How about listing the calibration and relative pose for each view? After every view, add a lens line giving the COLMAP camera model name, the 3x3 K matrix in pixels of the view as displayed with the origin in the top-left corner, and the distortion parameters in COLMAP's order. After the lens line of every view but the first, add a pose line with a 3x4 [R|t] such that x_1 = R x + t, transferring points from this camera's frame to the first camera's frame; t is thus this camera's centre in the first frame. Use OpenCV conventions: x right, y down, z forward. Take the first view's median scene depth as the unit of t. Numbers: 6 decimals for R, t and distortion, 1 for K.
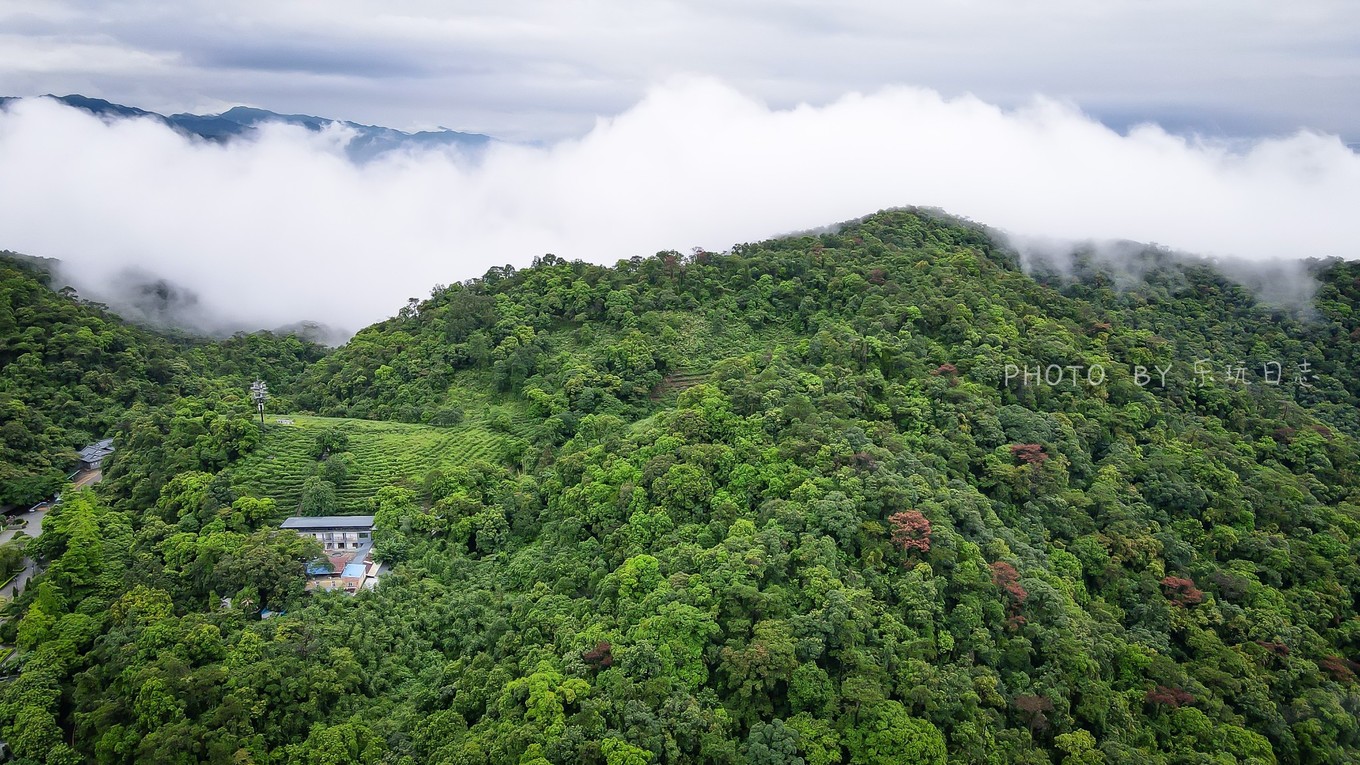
lens RADIAL K [[1013.4, 0, 679.1], [0, 1013.4, 375.5], [0, 0, 1]] dist [0.013196, 0.015029]
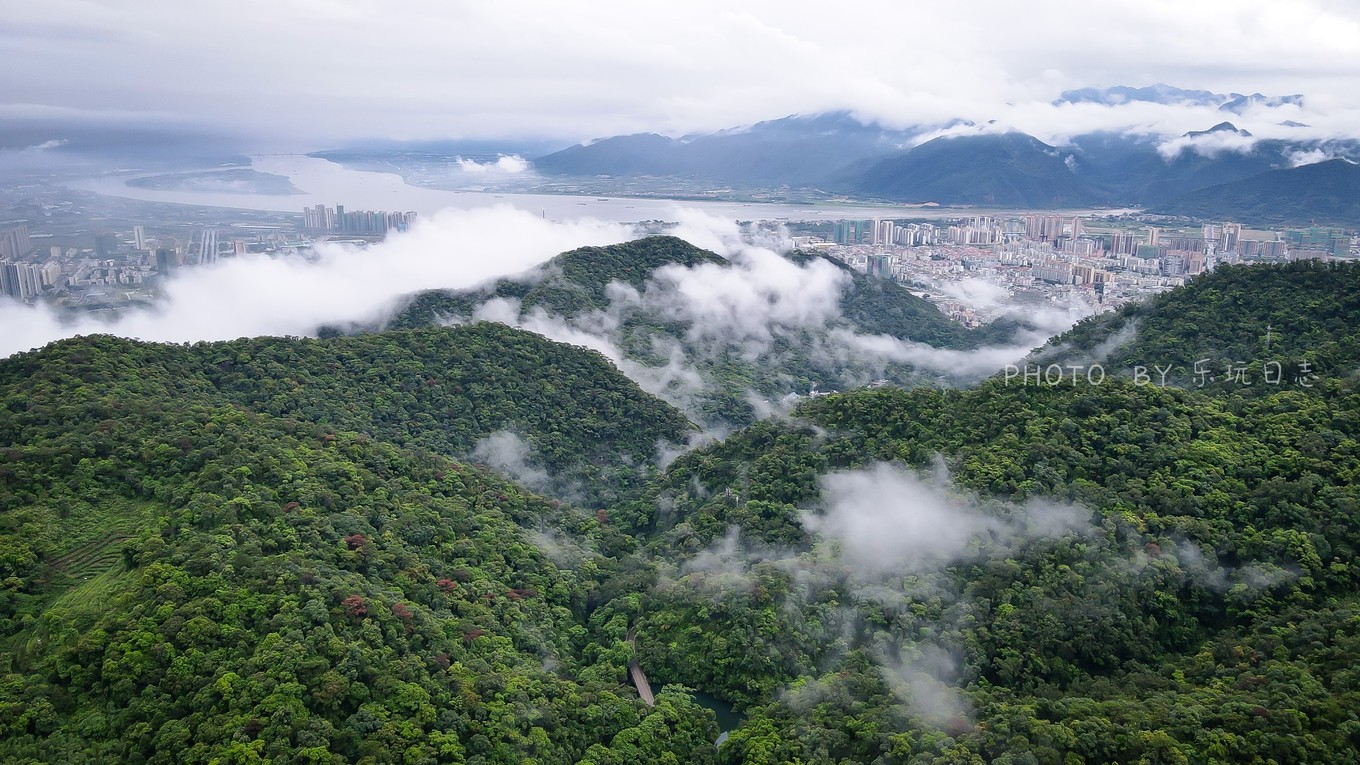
lens RADIAL K [[1013.4, 0, 680.7], [0, 1013.4, 378.9], [0, 0, 1]] dist [0.013196, 0.015029]
pose [[0.617063, -0.191278, 0.763313, -0.574788], [0.189061, 0.977632, 0.092147, -0.243140], [-0.763865, 0.087452, 0.639423, -0.561504]]
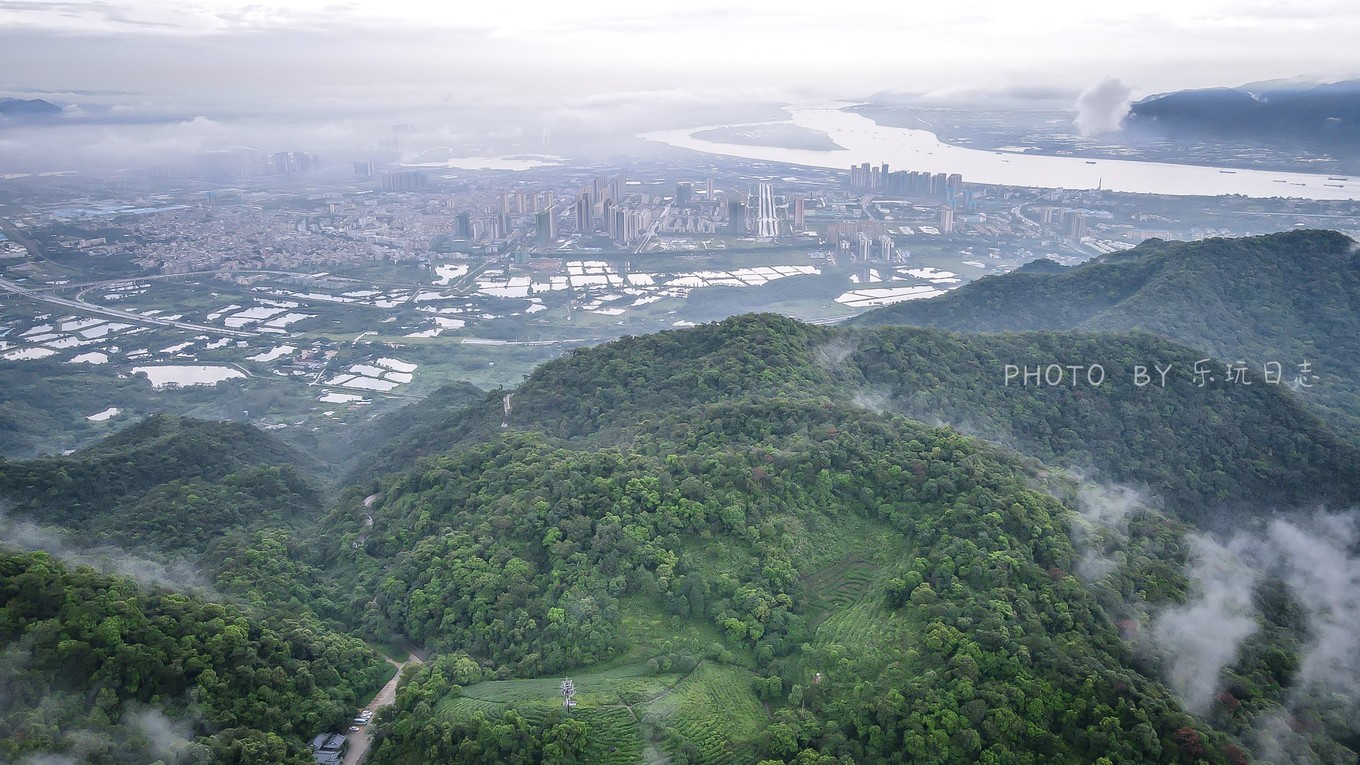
lens RADIAL K [[1013.4, 0, 687.6], [0, 1013.4, 381.9], [0, 0, 1]] dist [0.013196, 0.015029]
pose [[0.911777, -0.117842, 0.393416, -0.771055], [0.098535, 0.992739, 0.068997, -0.435863], [-0.398690, -0.024144, 0.916768, -0.117204]]
